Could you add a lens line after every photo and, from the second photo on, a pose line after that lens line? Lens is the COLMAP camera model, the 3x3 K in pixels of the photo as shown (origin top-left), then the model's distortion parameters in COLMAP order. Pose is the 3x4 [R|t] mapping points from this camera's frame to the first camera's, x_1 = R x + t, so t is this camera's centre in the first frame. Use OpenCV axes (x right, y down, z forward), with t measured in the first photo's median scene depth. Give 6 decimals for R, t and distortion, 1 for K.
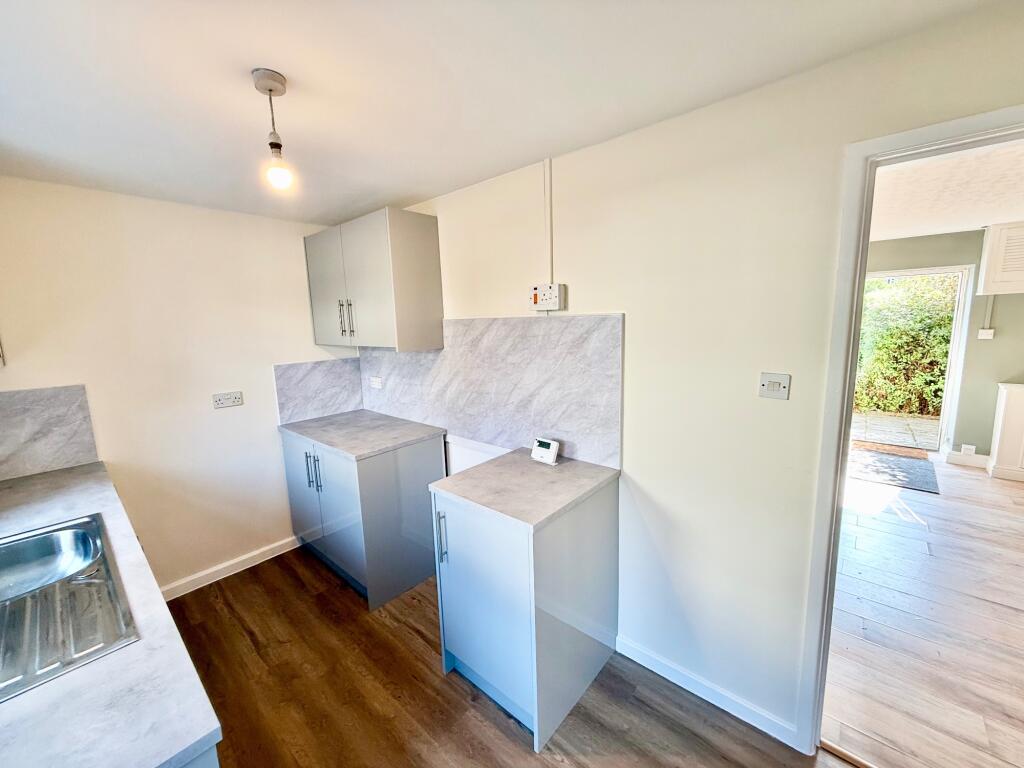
lens RADIAL K [[406.6, 0, 508.8], [0, 406.6, 382.8], [0, 0, 1]] dist [-0.000924, 0.000724]
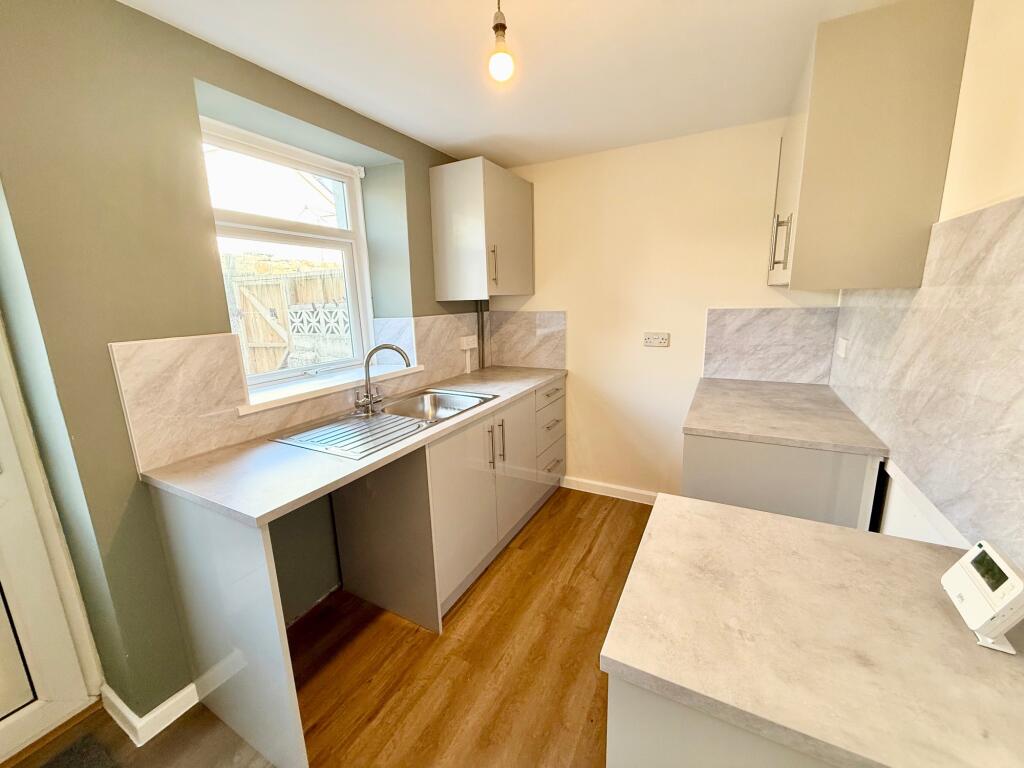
lens RADIAL K [[406.6, 0, 508.8], [0, 406.6, 382.8], [0, 0, 1]] dist [-0.000924, 0.000724]
pose [[0.228588, 0.223801, -0.947450, 0.219257], [-0.128667, 0.971625, 0.198469, -0.007246], [0.964983, 0.076538, 0.250898, 0.429430]]
